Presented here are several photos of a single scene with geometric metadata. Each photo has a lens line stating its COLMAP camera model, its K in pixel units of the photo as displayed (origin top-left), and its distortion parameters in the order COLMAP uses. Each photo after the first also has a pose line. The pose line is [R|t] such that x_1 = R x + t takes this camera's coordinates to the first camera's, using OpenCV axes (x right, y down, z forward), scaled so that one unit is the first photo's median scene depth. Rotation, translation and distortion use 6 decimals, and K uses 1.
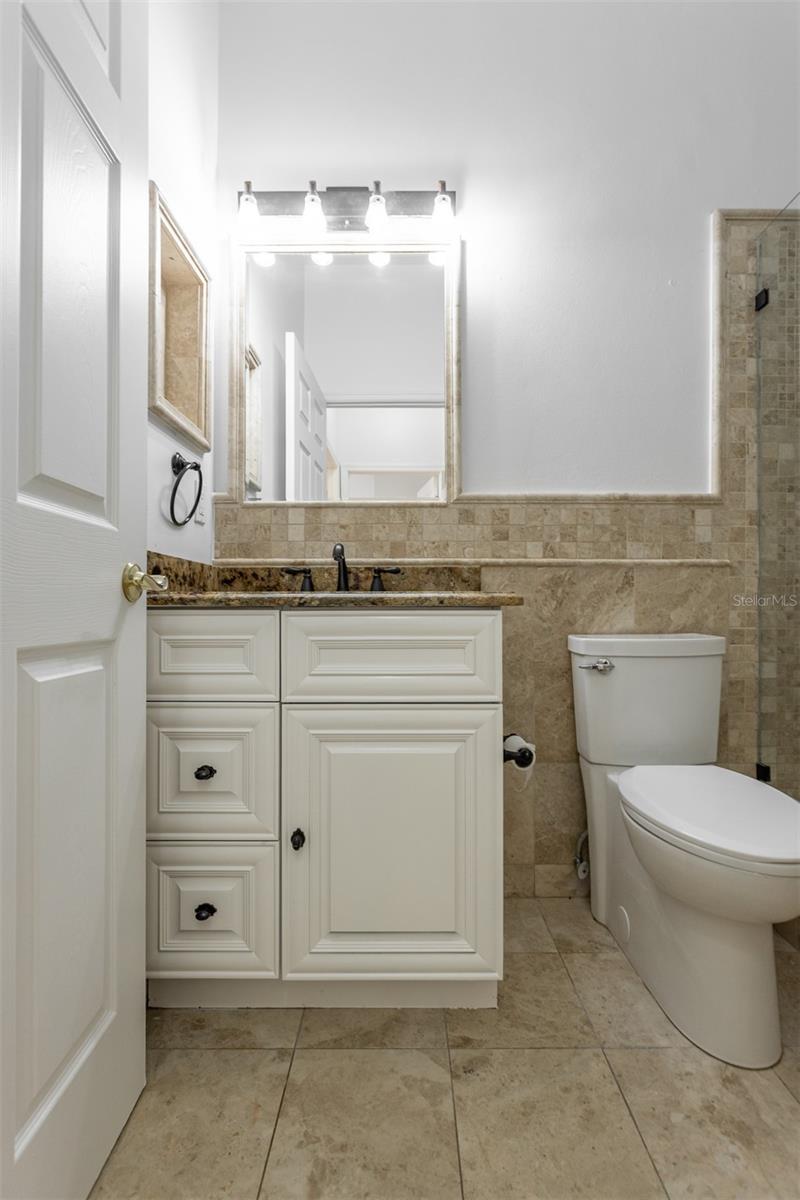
lens RADIAL K [[559.5, 0, 411.0], [0, 559.5, 608.8], [0, 0, 1]] dist [-0.020522, 0.017236]
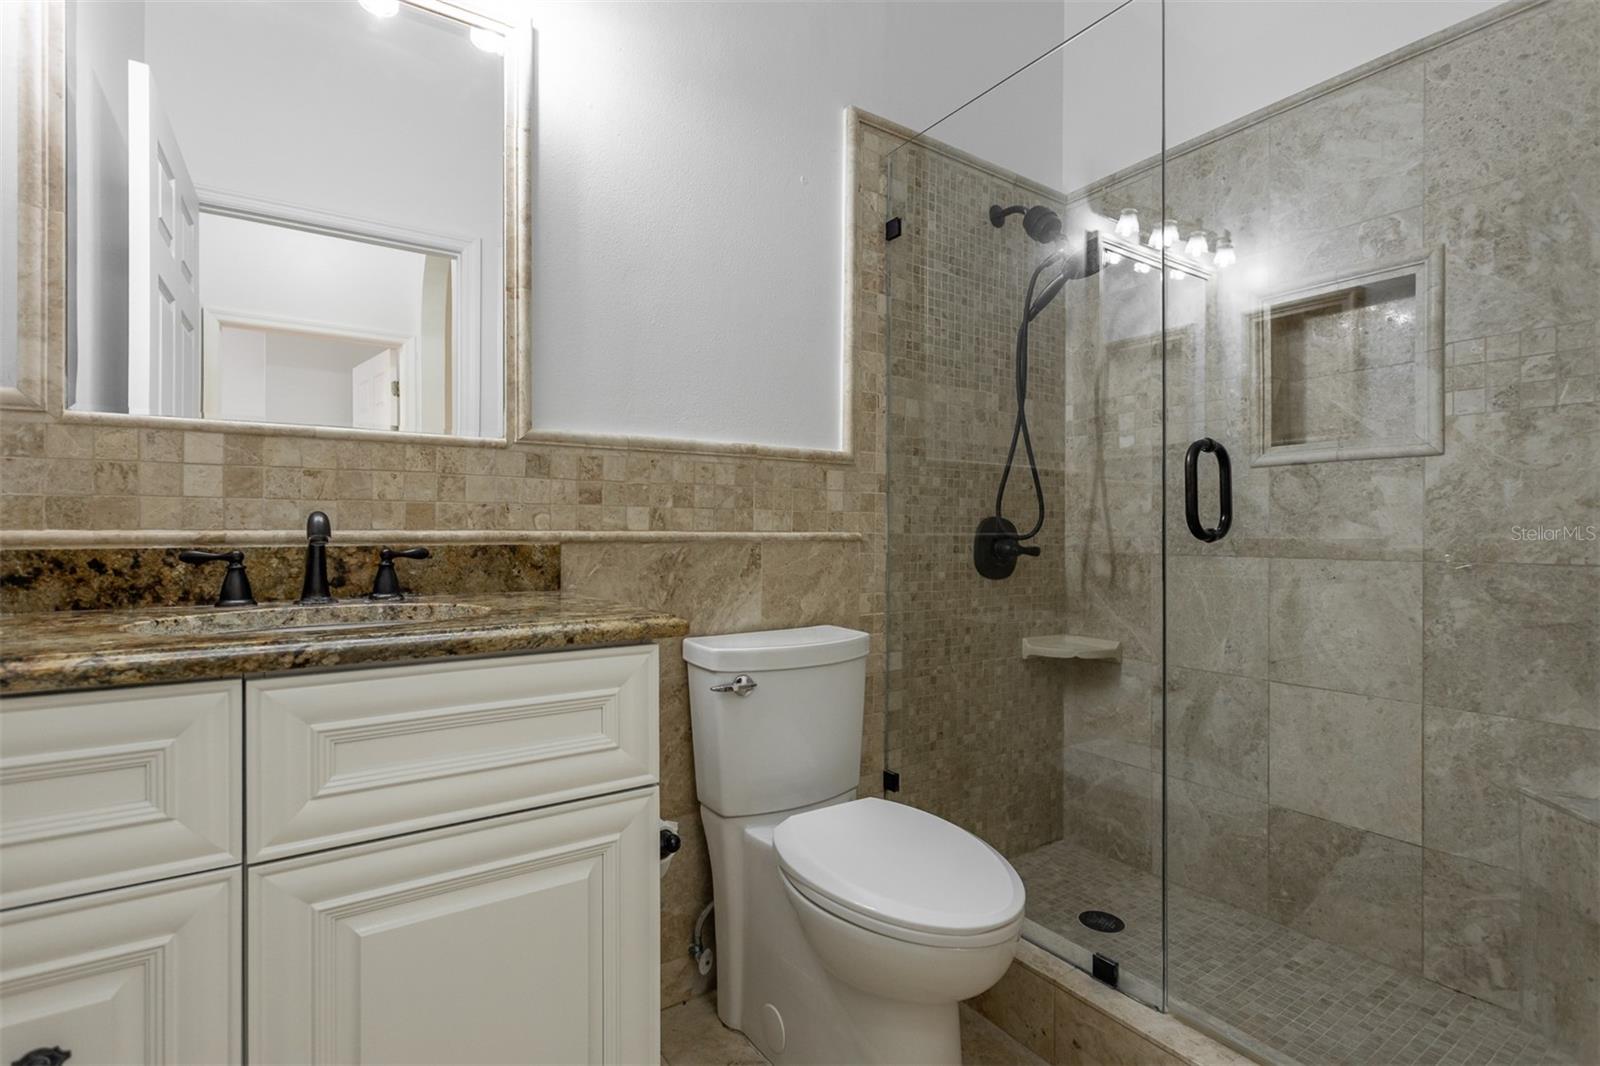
lens RADIAL K [[754.7, 0, 796.4], [0, 754.7, 538.0], [0, 0, 1]] dist [-0.011493, 0.005716]
pose [[0.831271, -0.000944, 0.555867, -0.134363], [-0.002899, 0.999978, 0.006034, -0.087716], [-0.555860, -0.006627, 0.831250, 0.118578]]
